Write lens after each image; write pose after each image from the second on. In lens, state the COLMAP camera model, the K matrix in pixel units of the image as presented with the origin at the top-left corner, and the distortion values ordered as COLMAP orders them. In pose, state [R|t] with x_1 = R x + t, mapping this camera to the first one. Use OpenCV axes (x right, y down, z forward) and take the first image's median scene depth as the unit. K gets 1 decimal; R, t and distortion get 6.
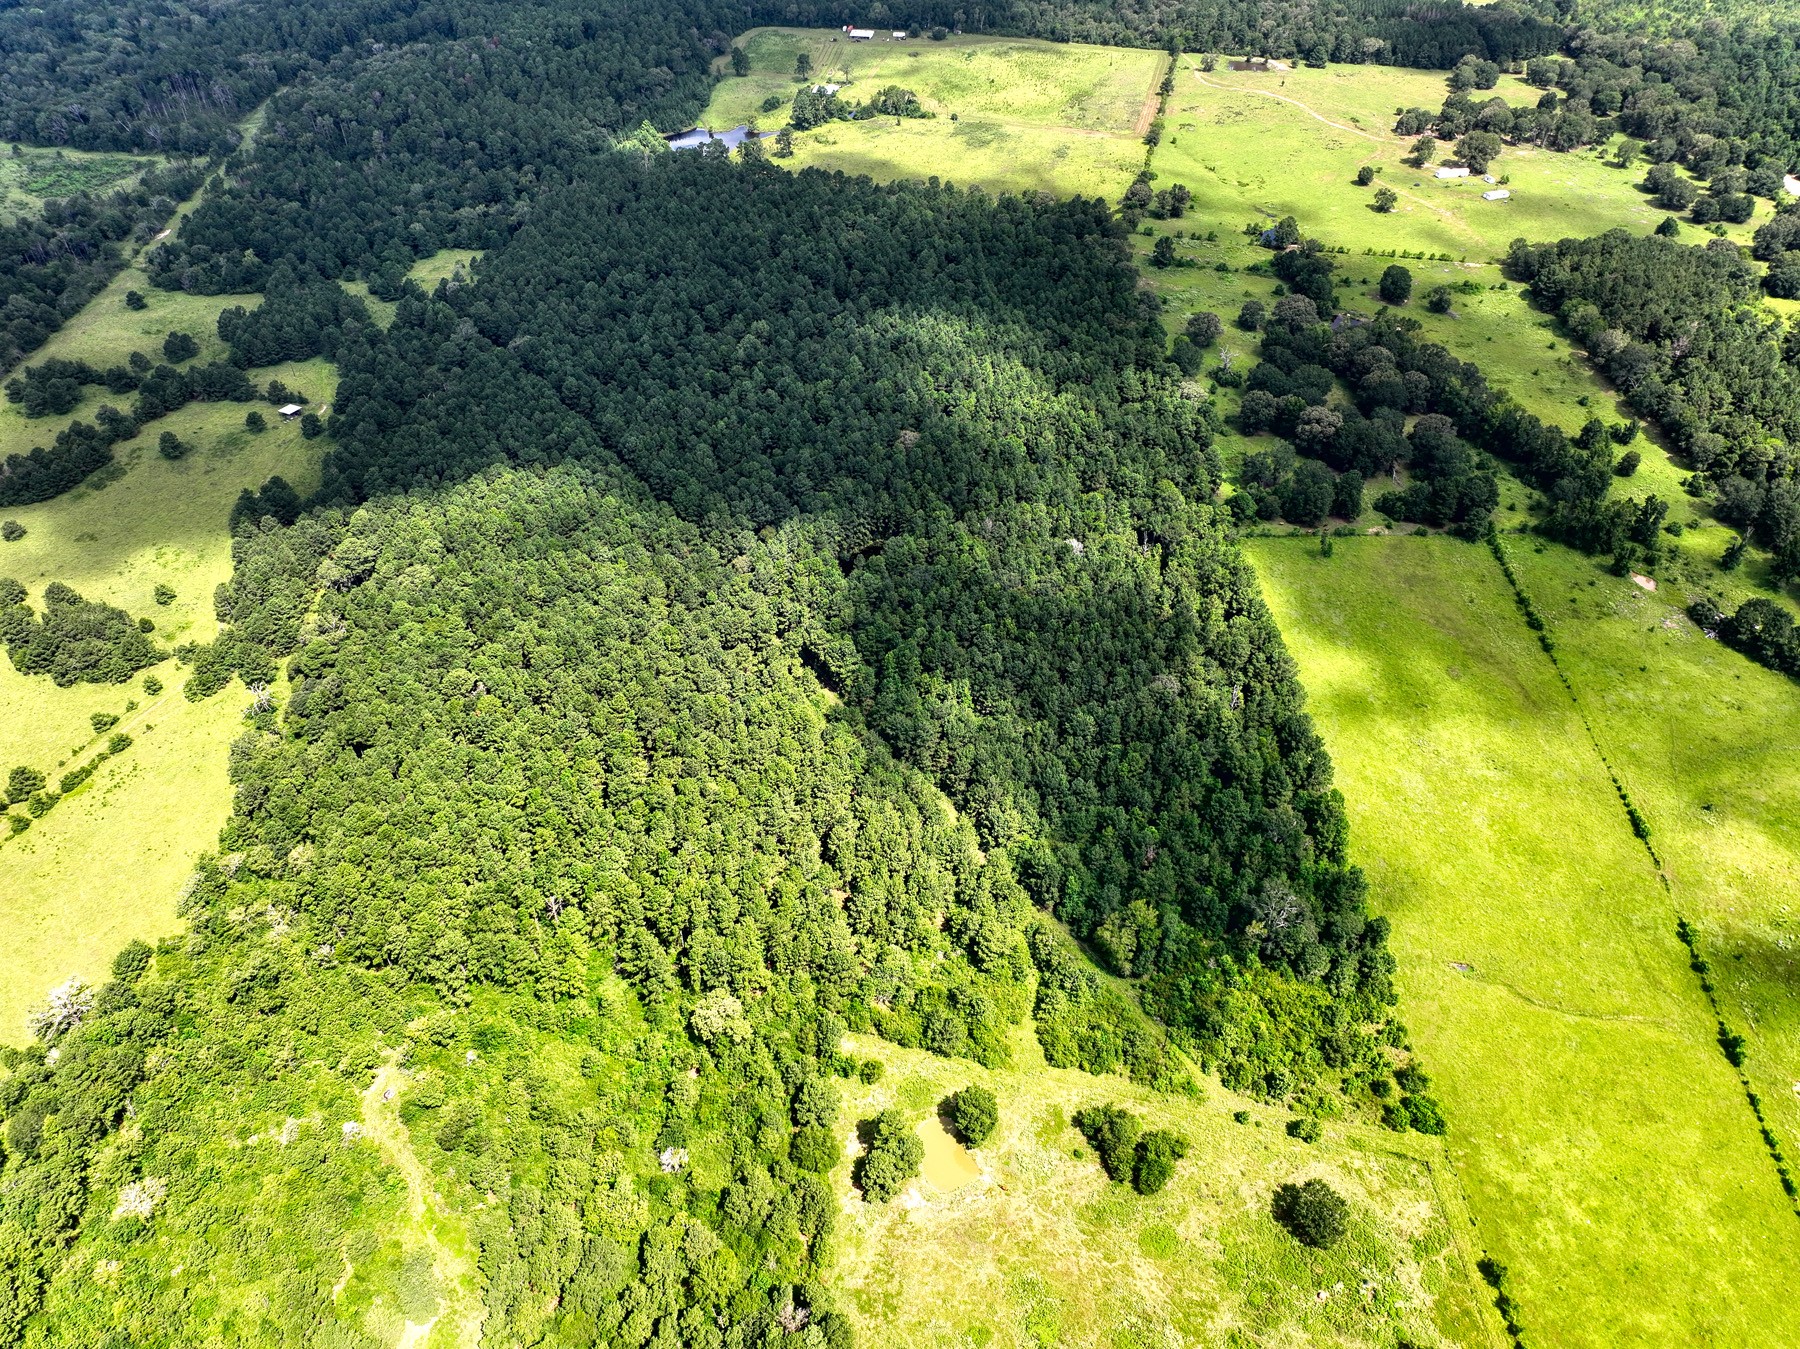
lens RADIAL K [[1264.2, 0, 899.7], [0, 1264.2, 681.5], [0, 0, 1]] dist [-0.010230, 0.031533]
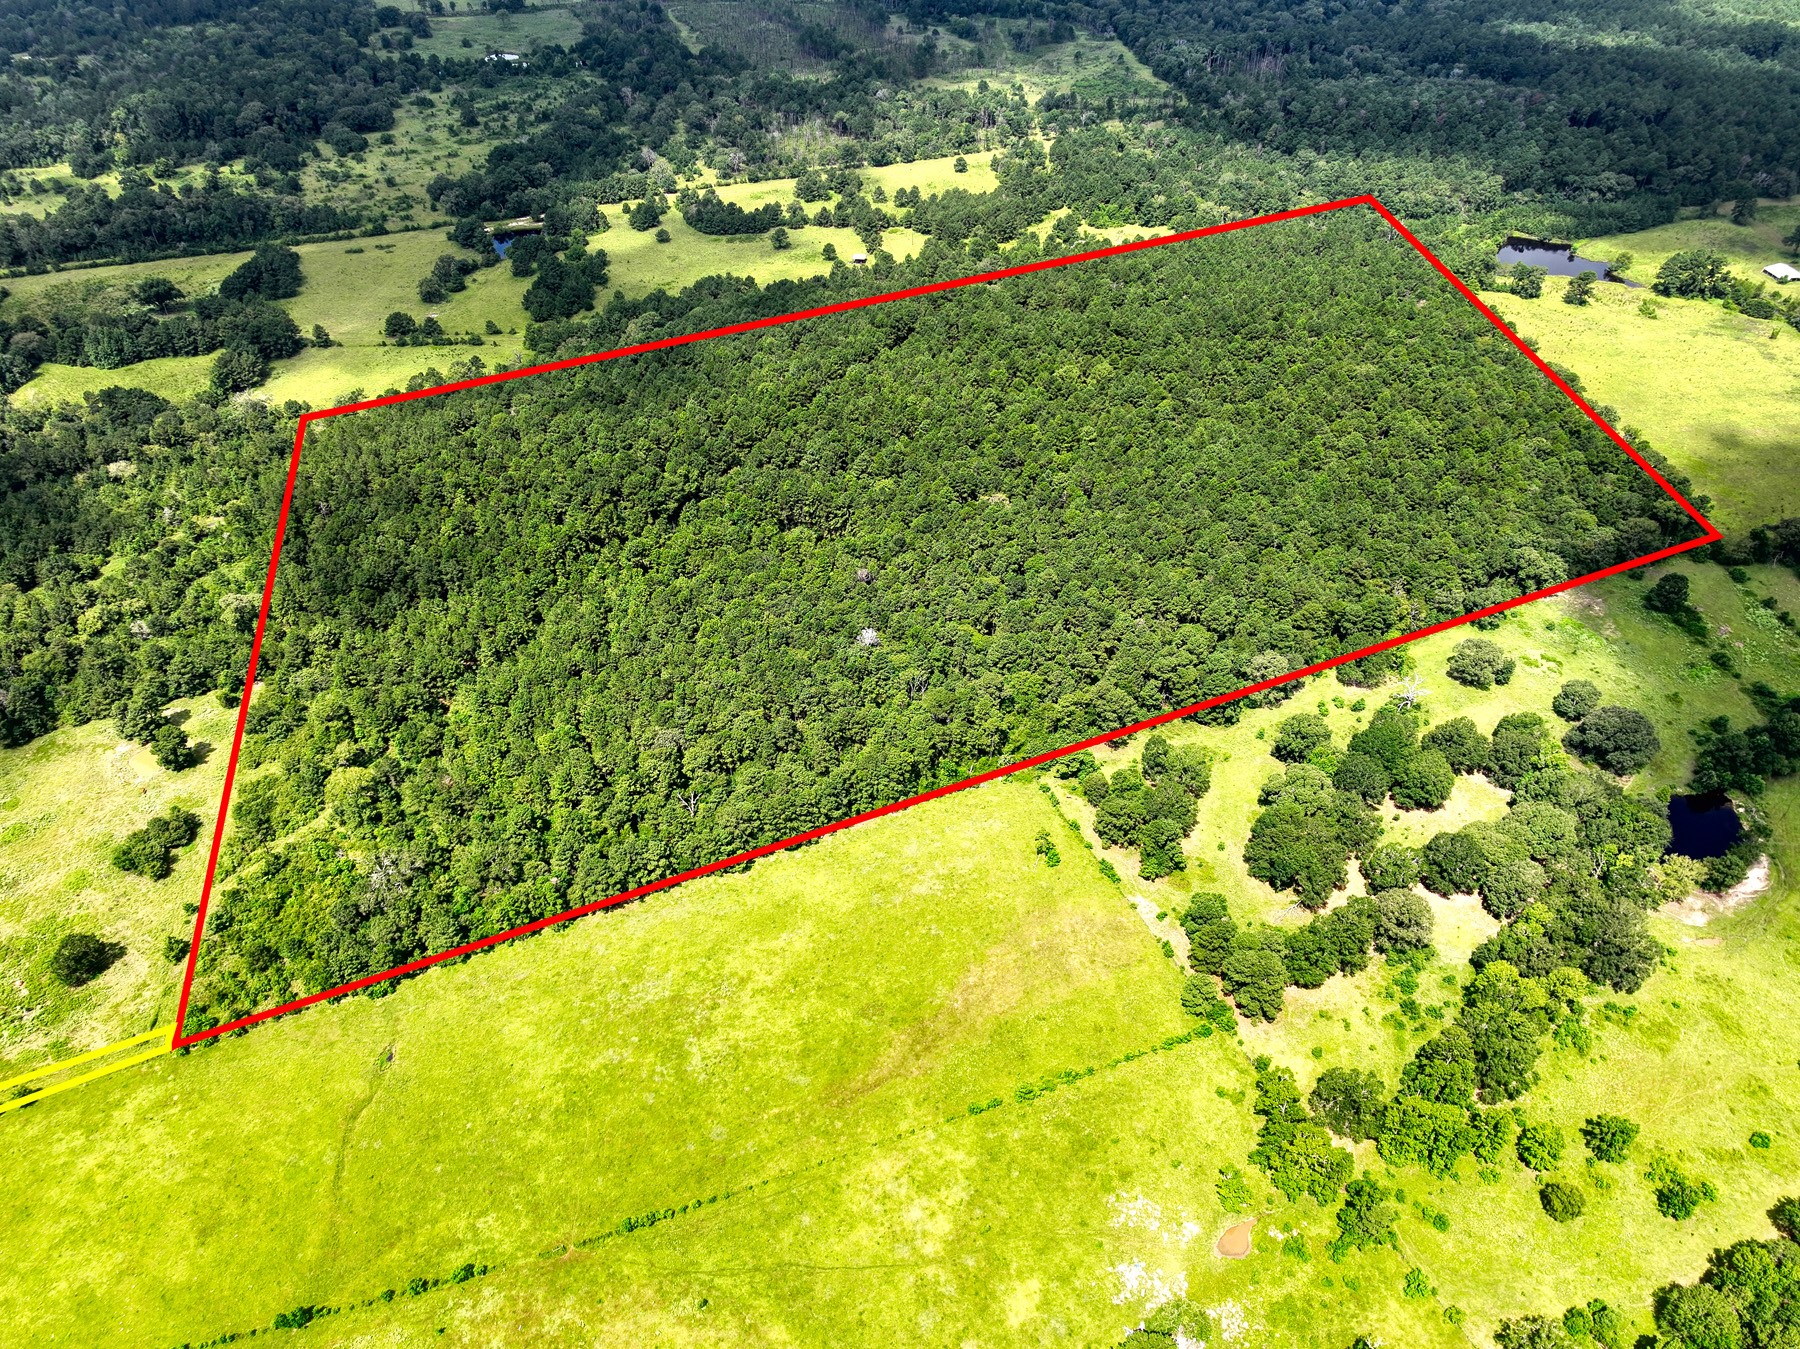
lens RADIAL K [[1264.2, 0, 899.7], [0, 1264.2, 681.5], [0, 0, 1]] dist [-0.010230, 0.031533]
pose [[0.393248, 0.605775, -0.691660, 0.729994], [-0.611576, 0.734055, 0.295190, -0.335519], [0.686535, 0.306920, 0.659143, 0.370173]]
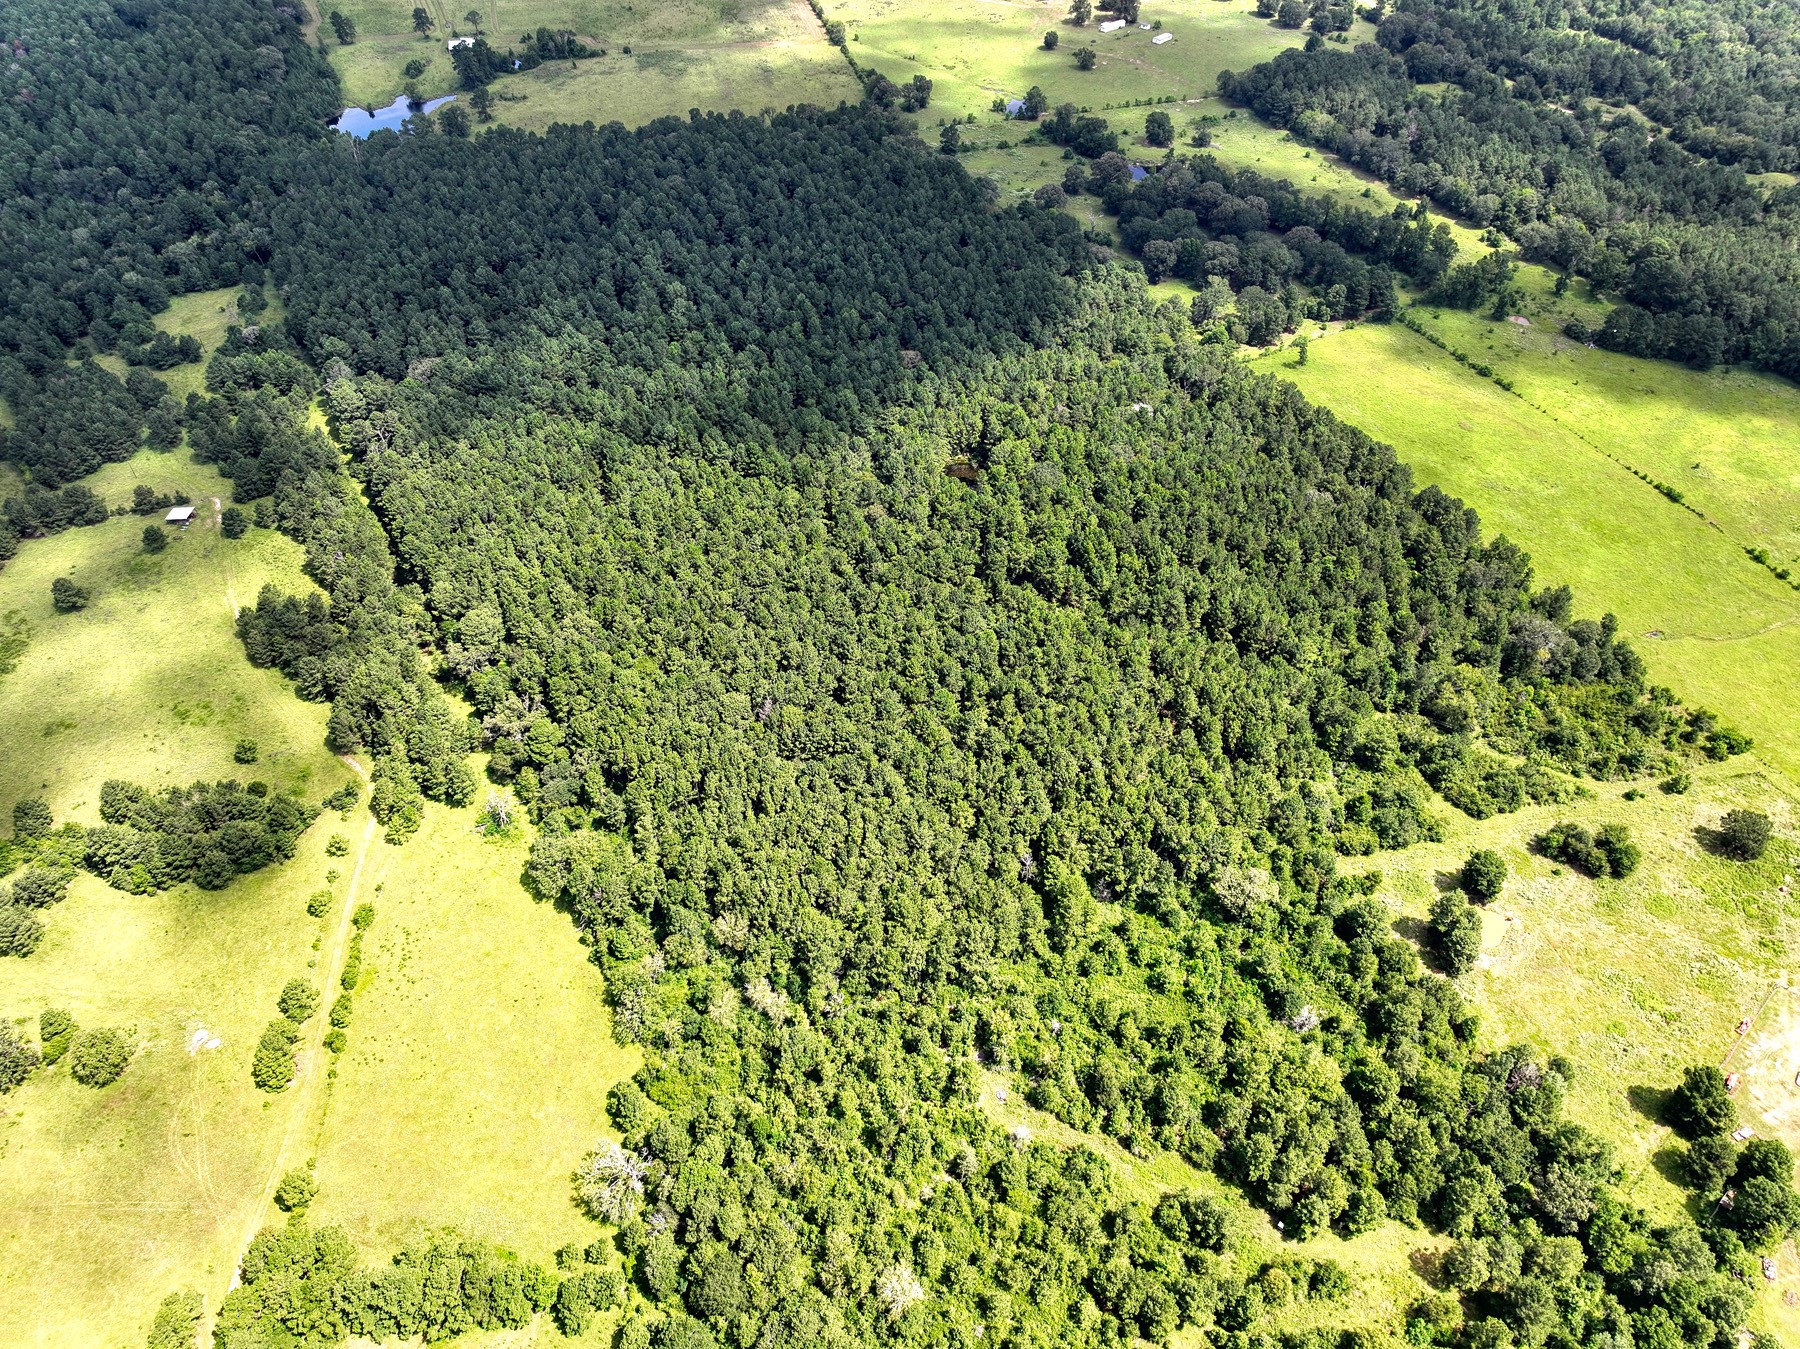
lens RADIAL K [[1264.2, 0, 899.7], [0, 1264.2, 681.5], [0, 0, 1]] dist [-0.010230, 0.031533]
pose [[0.881391, -0.328408, 0.339556, -0.429774], [0.310632, 0.944472, 0.107150, -0.061408], [-0.355890, 0.011036, 0.934463, 0.074760]]
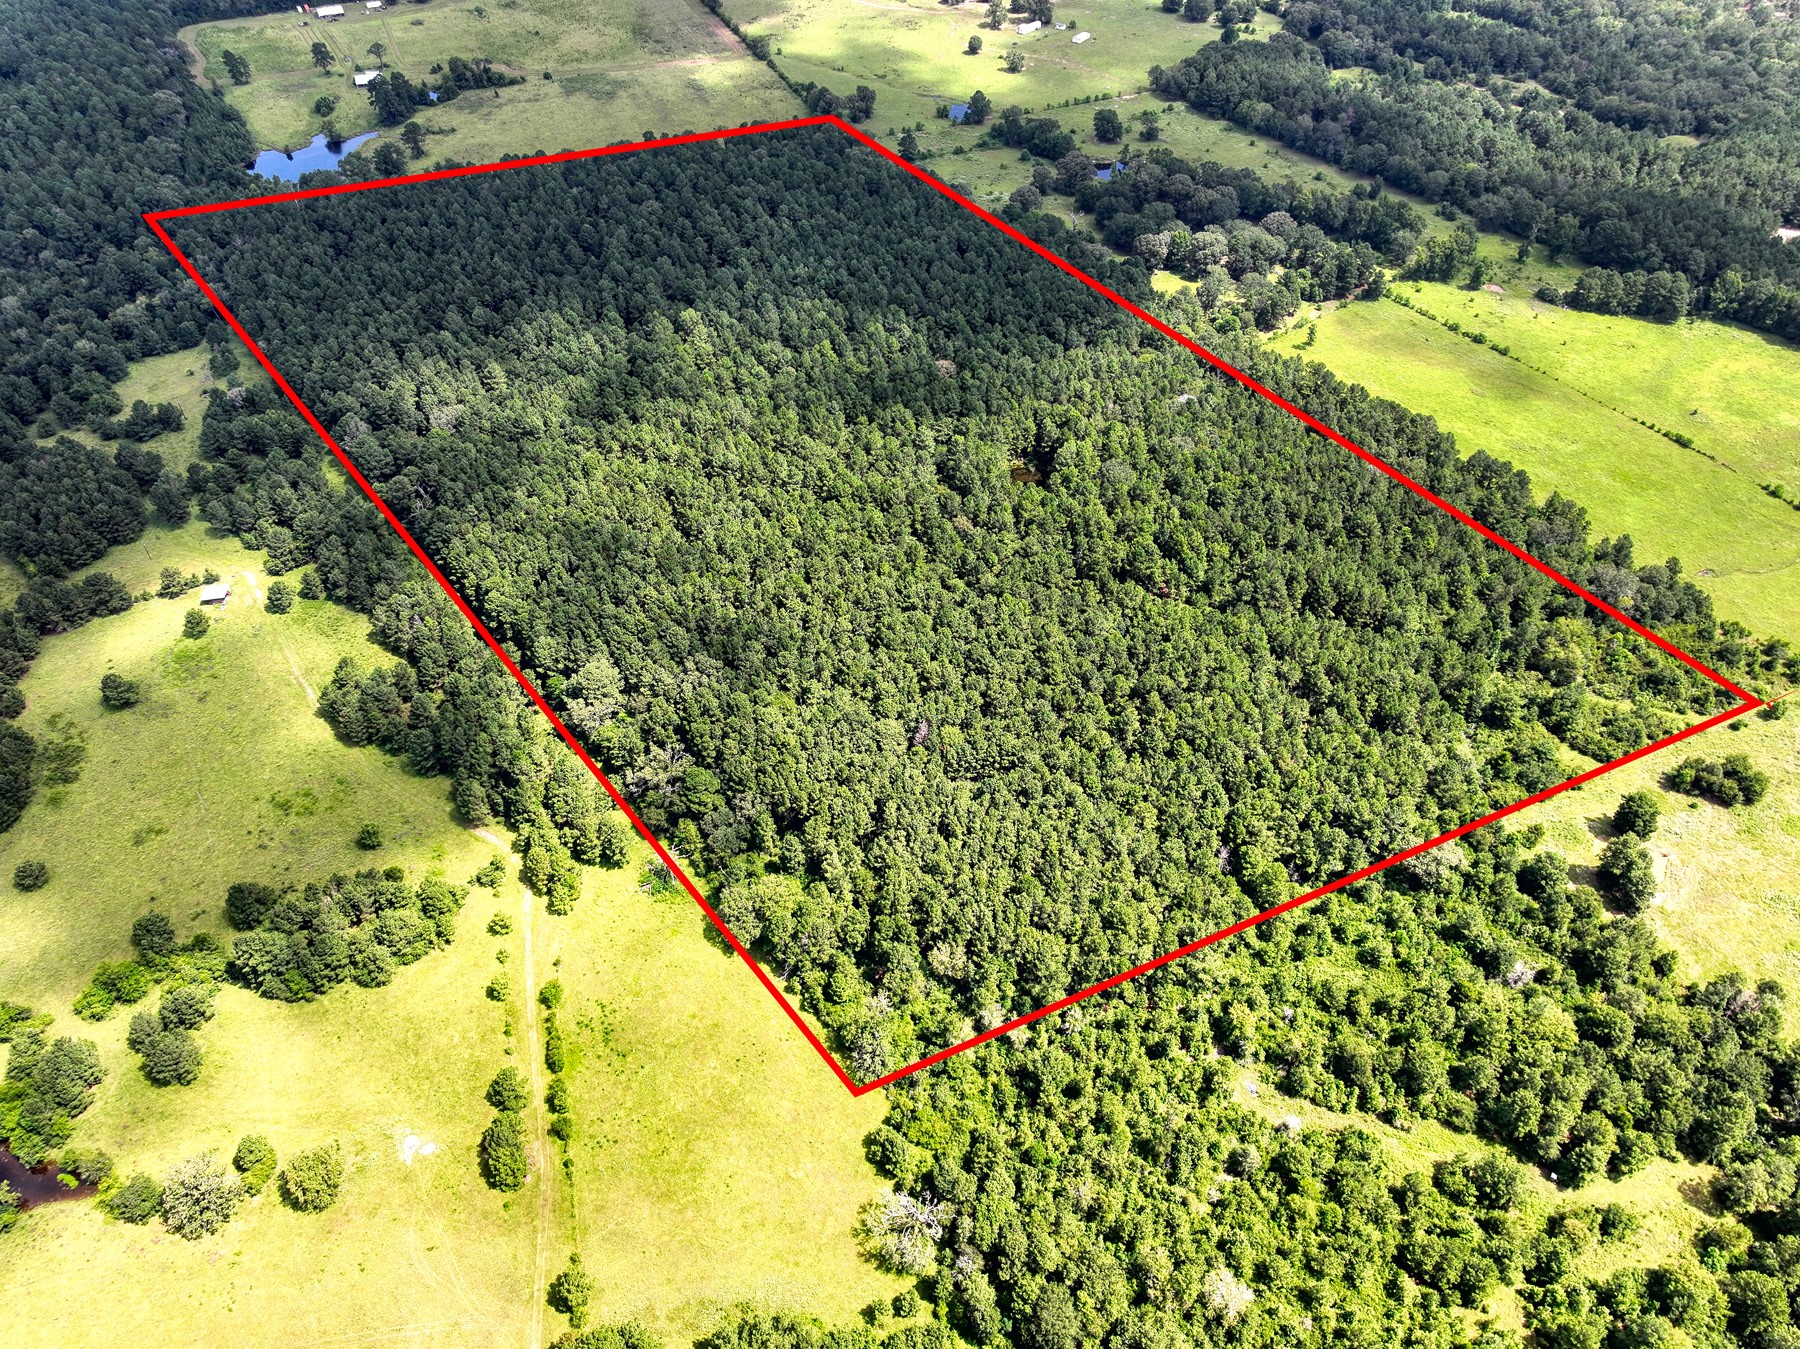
lens RADIAL K [[1264.2, 0, 899.7], [0, 1264.2, 681.5], [0, 0, 1]] dist [-0.010230, 0.031533]
pose [[0.800936, -0.413686, 0.432857, -0.562568], [0.393394, 0.908582, 0.140427, -0.123325], [-0.451378, 0.057810, 0.890458, 0.147449]]
